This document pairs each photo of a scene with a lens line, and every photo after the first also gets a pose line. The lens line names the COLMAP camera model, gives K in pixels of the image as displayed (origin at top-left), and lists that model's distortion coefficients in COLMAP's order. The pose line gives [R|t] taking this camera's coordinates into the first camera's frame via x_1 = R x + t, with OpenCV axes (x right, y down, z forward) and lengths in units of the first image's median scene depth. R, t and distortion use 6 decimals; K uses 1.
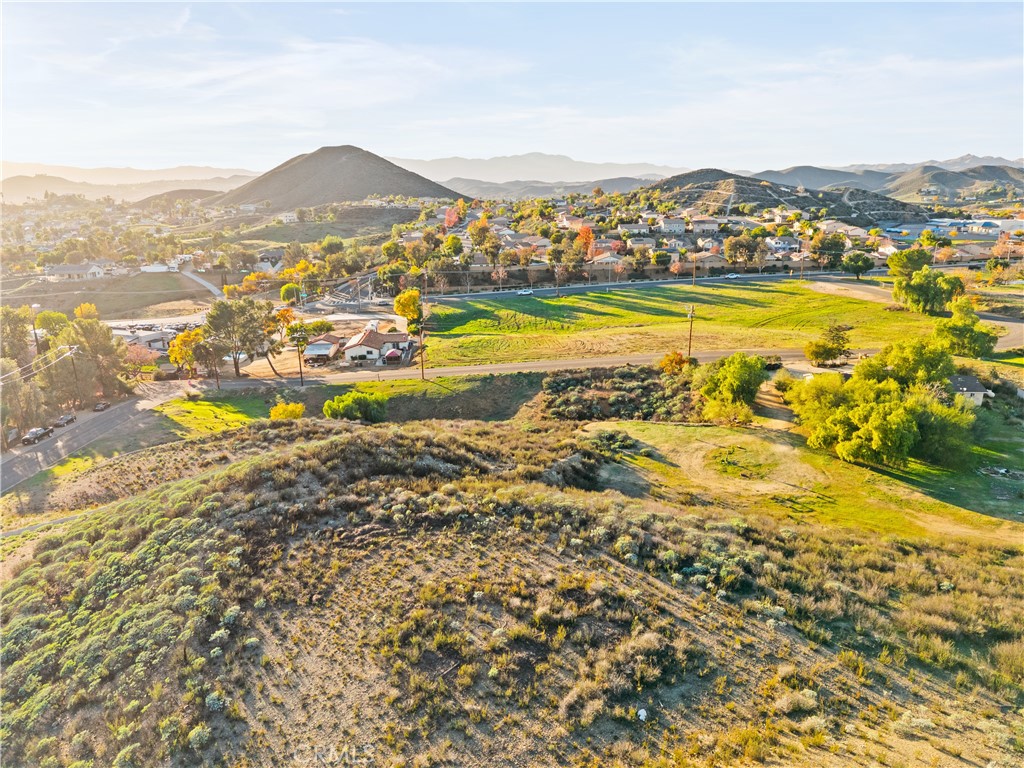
lens RADIAL K [[681.8, 0, 514.0], [0, 681.8, 383.9], [0, 0, 1]] dist [0.049027, -0.058258]
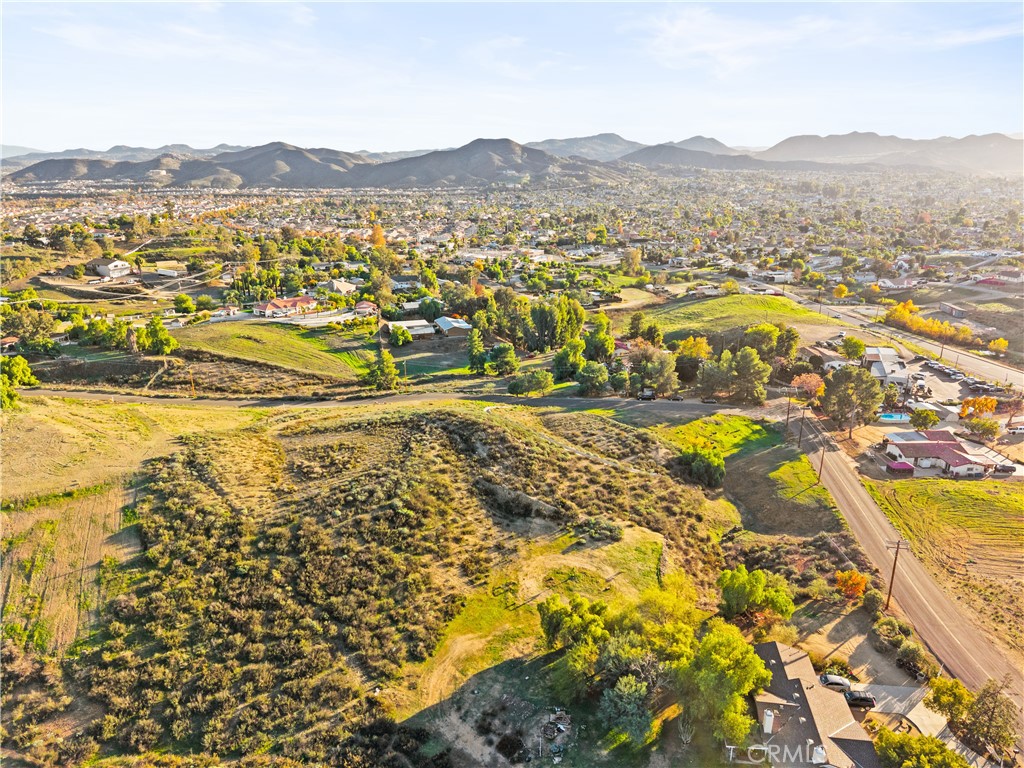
lens RADIAL K [[681.8, 0, 514.0], [0, 681.8, 383.9], [0, 0, 1]] dist [0.049027, -0.058258]
pose [[-0.021914, 0.322423, -0.946342, 0.731521], [-0.273167, 0.908619, 0.315896, -0.308585], [0.961717, 0.265432, 0.068164, 0.352753]]
